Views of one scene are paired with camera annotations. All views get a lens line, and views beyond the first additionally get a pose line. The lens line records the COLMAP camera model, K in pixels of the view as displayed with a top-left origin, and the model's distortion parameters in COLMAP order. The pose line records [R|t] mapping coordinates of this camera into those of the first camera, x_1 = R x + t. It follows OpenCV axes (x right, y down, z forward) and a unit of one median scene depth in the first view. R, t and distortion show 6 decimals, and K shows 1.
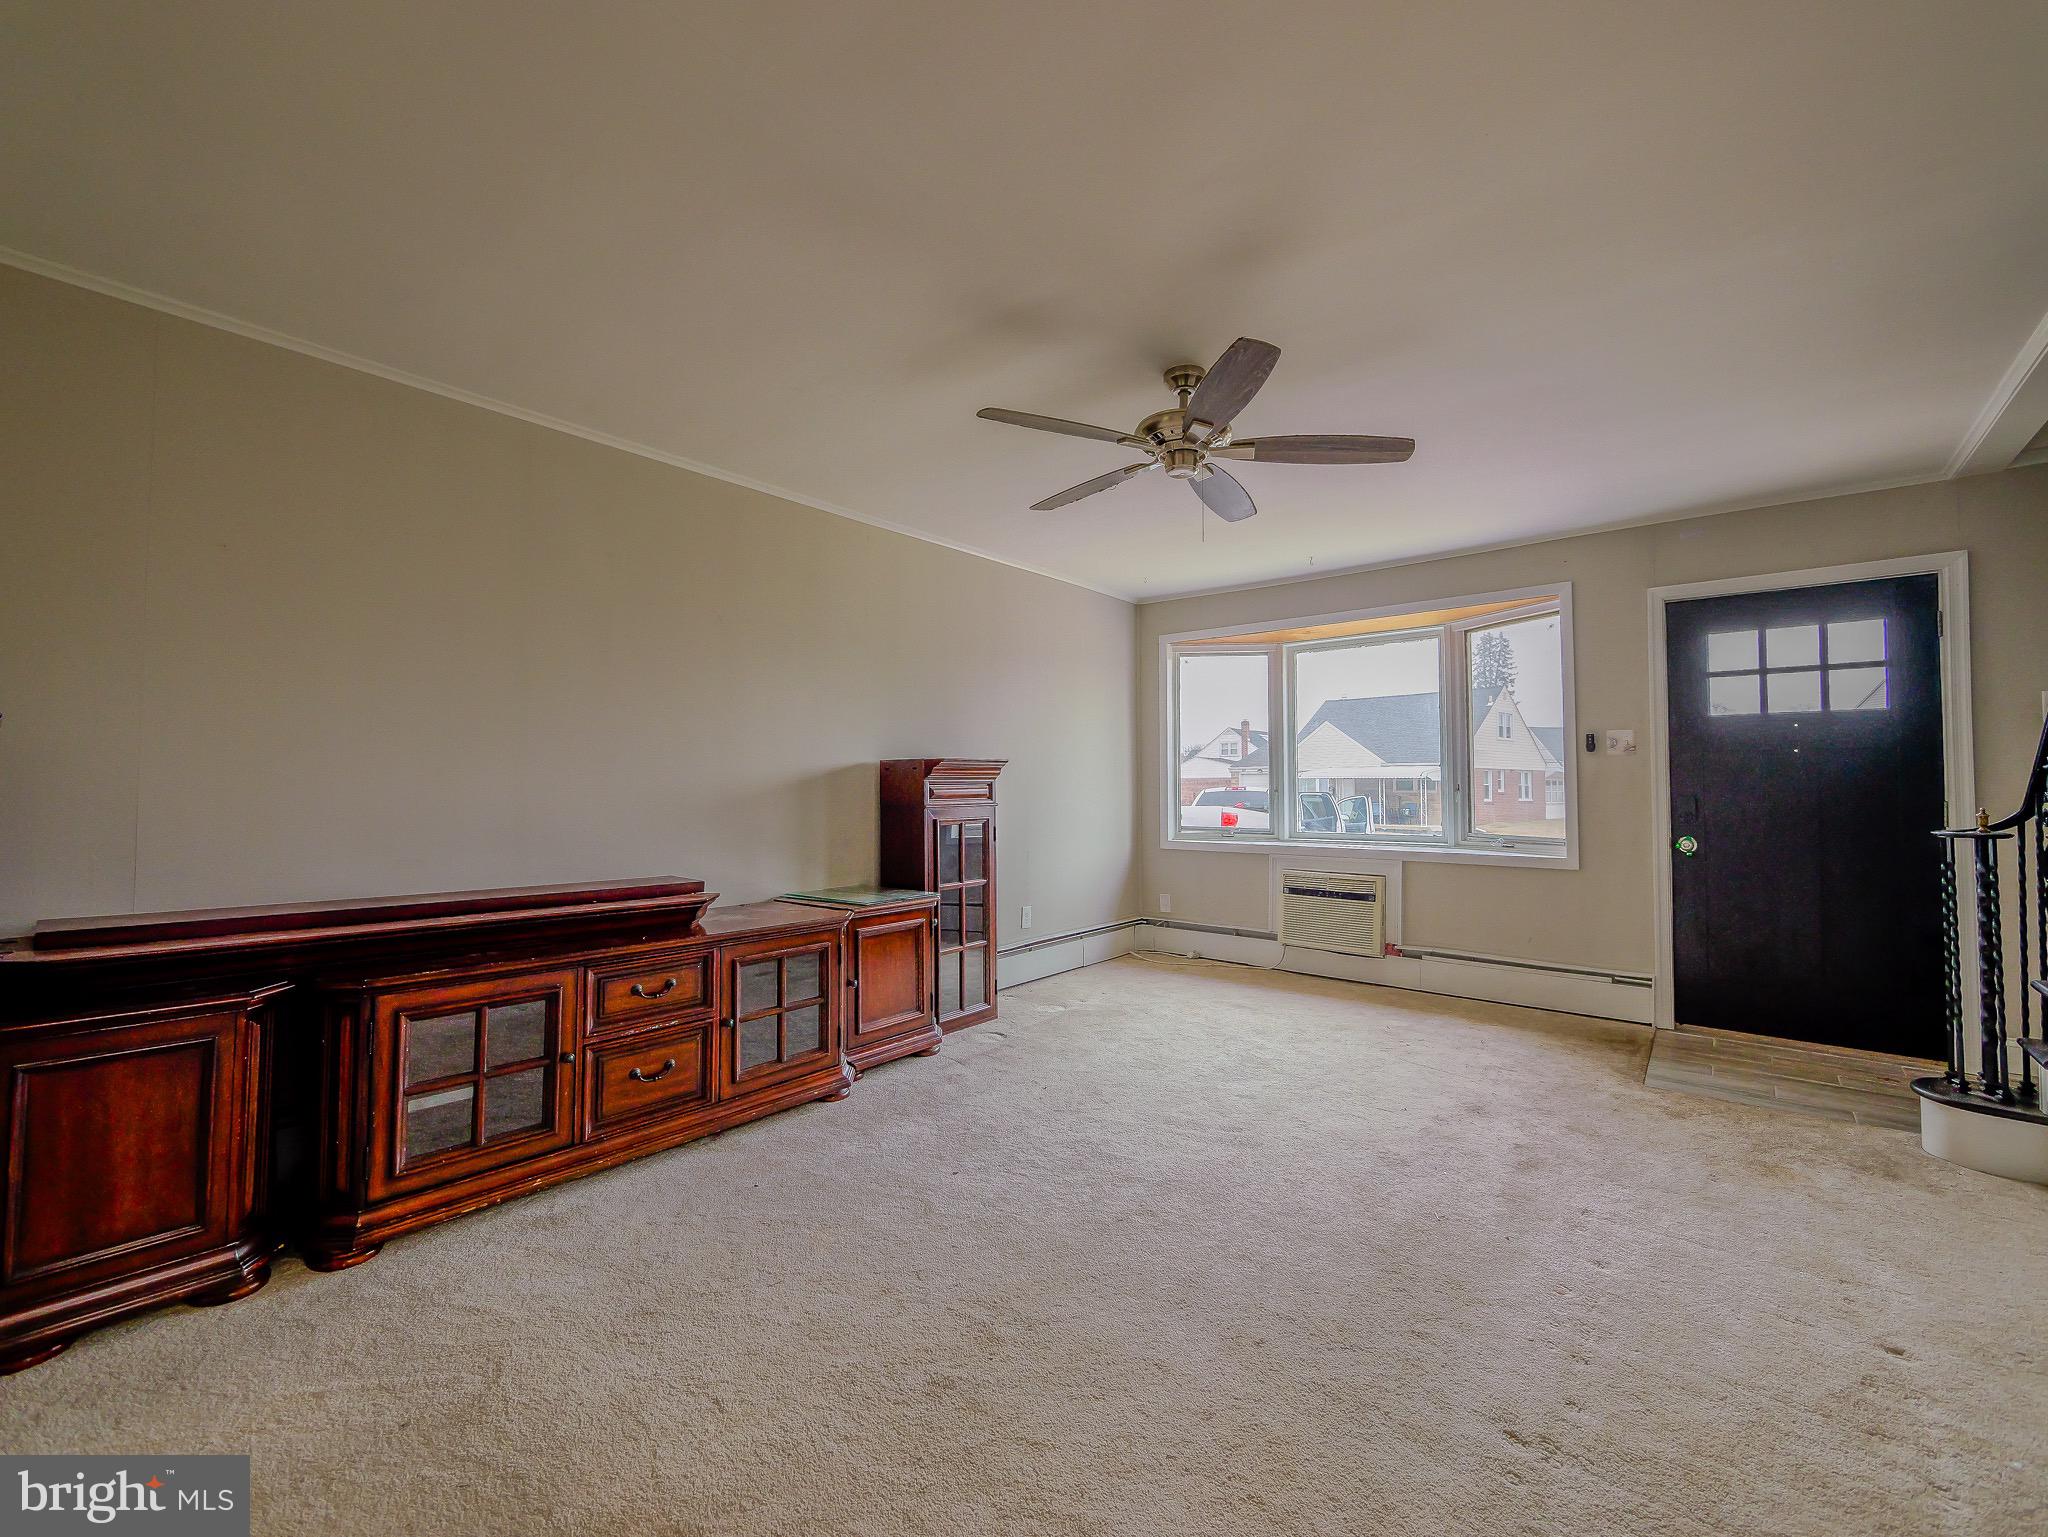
lens RADIAL K [[850.6, 0, 1013.5], [0, 850.6, 758.2], [0, 0, 1]] dist [-0.006611, 0.000197]
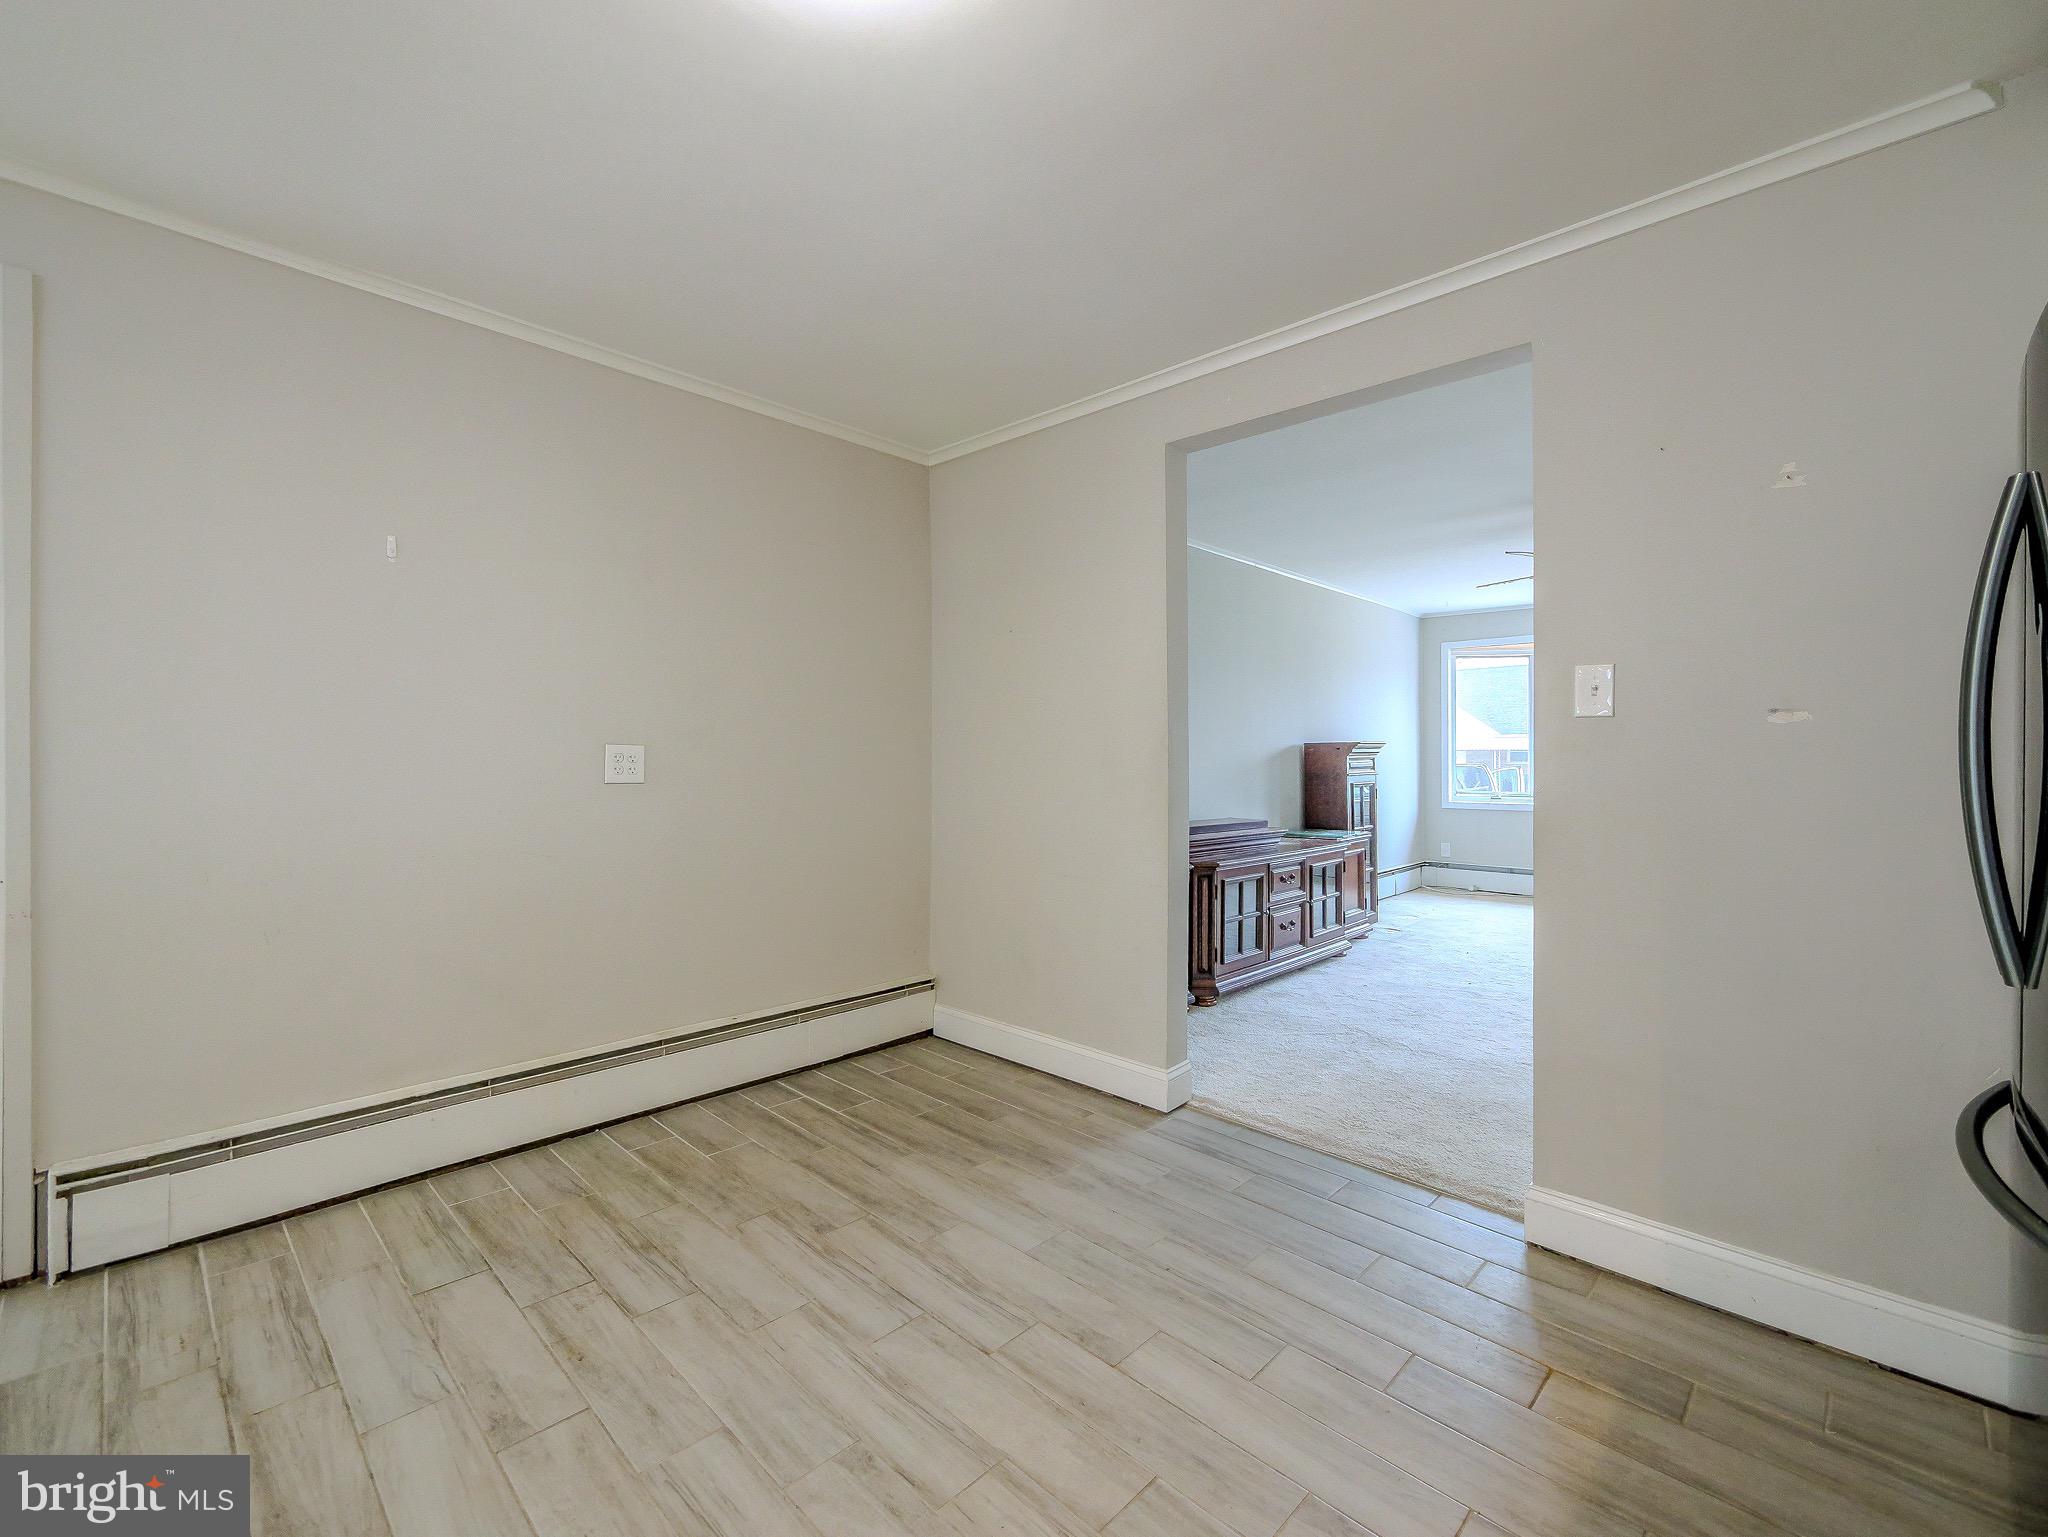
lens RADIAL K [[846.7, 0, 1019.9], [0, 846.7, 759.2], [0, 0, 1]] dist [-0.005065, 0.000102]
pose [[0.996657, -0.000731, -0.081695, -0.525196], [0.003602, 0.999381, 0.034998, -0.022206], [0.081619, -0.035175, 0.996043, -0.485255]]
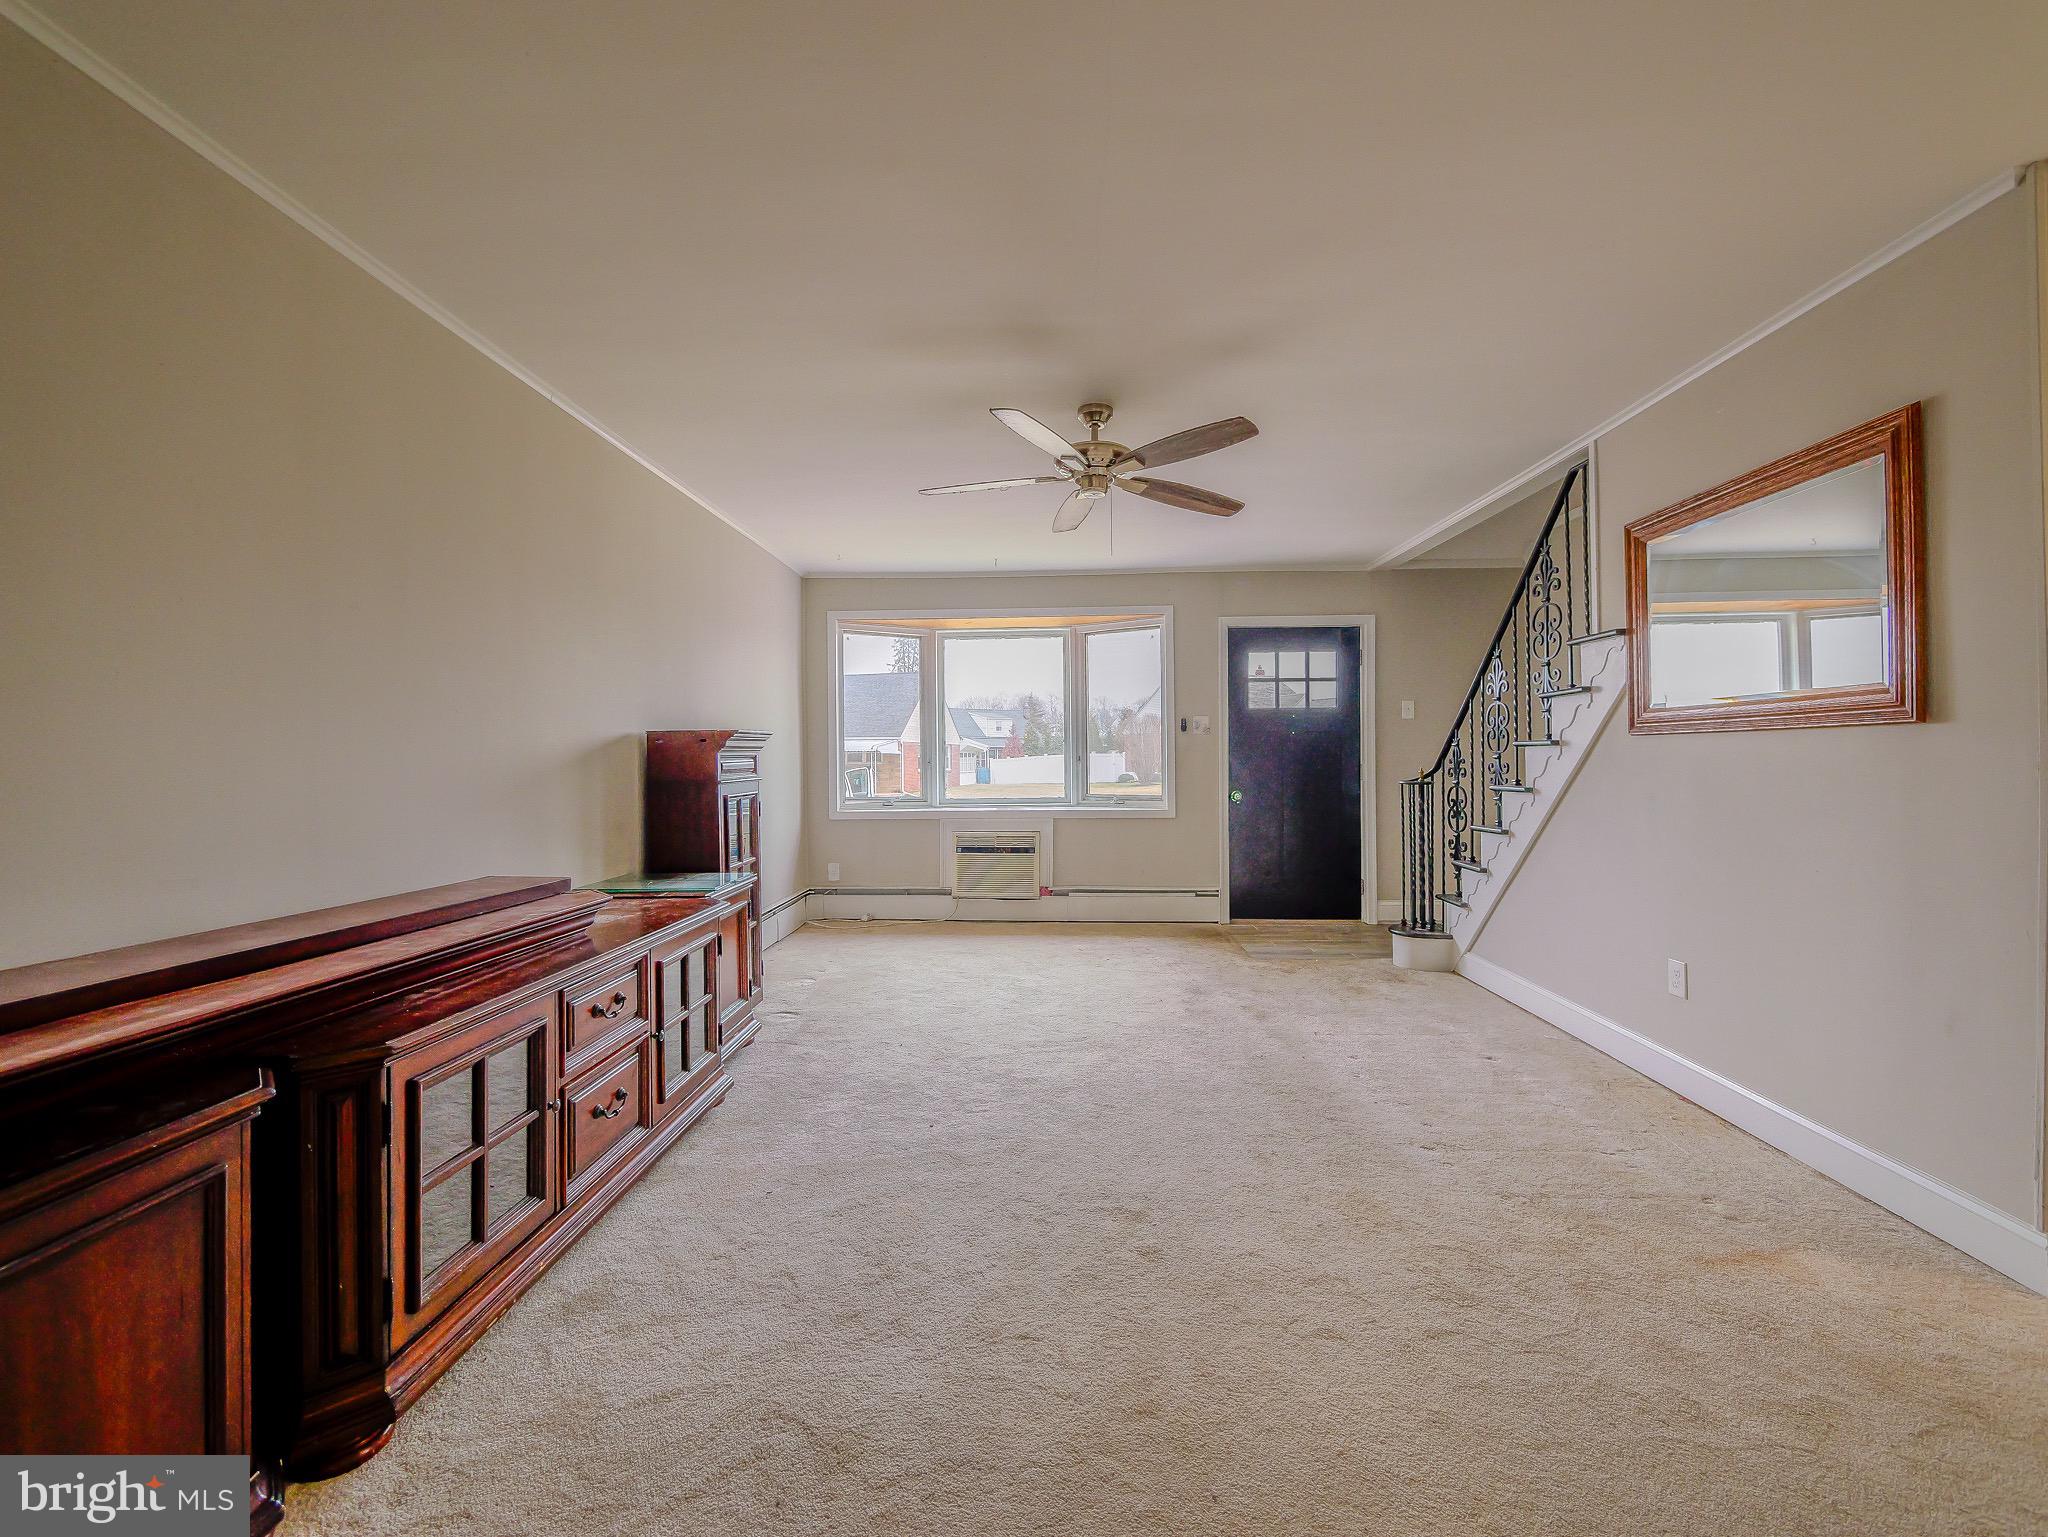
lens RADIAL K [[846.7, 0, 1019.9], [0, 846.7, 759.2], [0, 0, 1]] dist [-0.005065, 0.000102]
pose [[0.795089, -0.007037, 0.606453, -0.381354], [-0.012516, 0.999529, 0.028007, 0.002363], [-0.606364, -0.029858, 0.794626, 0.070570]]
